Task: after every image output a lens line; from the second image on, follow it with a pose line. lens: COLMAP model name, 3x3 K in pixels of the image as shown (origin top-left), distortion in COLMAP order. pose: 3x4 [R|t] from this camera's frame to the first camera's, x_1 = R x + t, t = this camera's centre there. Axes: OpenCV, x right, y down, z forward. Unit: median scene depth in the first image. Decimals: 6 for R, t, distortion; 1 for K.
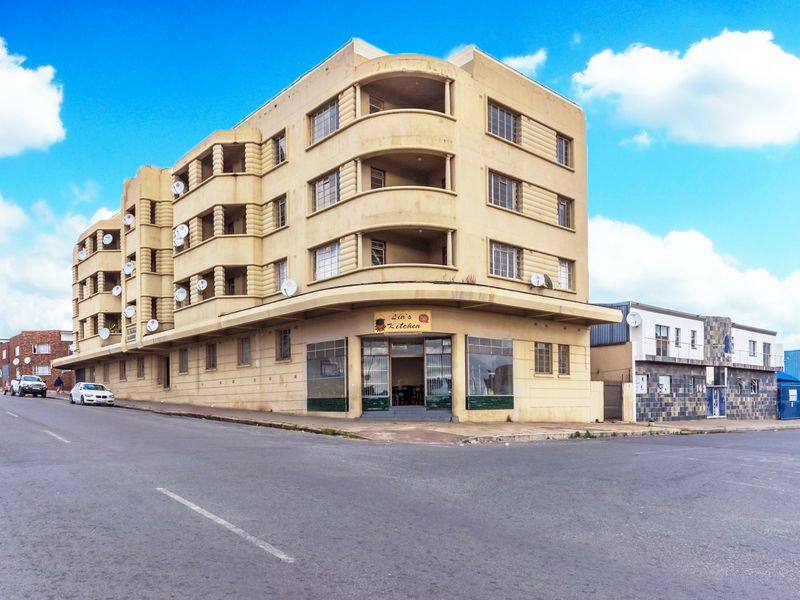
lens RADIAL K [[626.3, 0, 400.9], [0, 626.3, 305.7], [0, 0, 1]] dist [-0.010868, 0.008904]
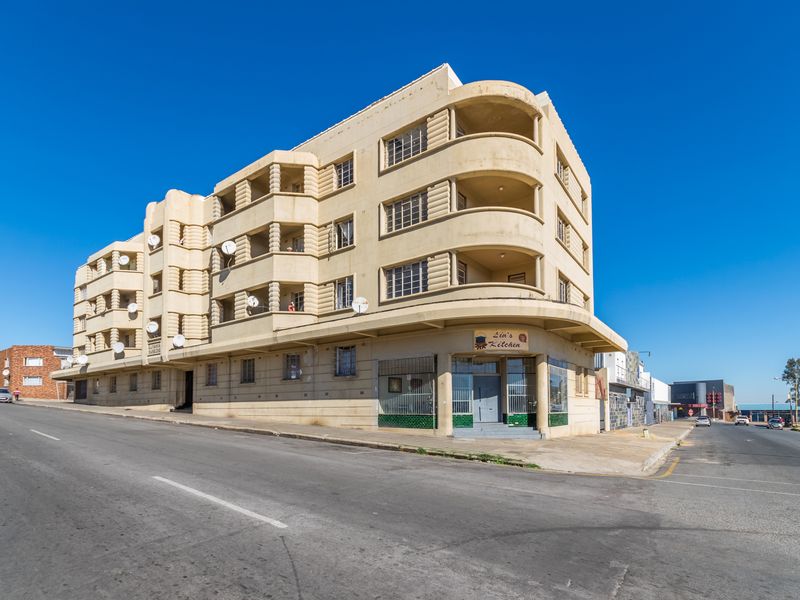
lens RADIAL K [[416.2, 0, 393.0], [0, 416.2, 339.5], [0, 0, 1]] dist [0.003041, 0.000411]
pose [[0.976176, 0.041398, 0.212996, -0.249007], [-0.039404, 0.999131, -0.013599, 0.032198], [-0.213373, 0.004882, 0.976959, 0.306178]]
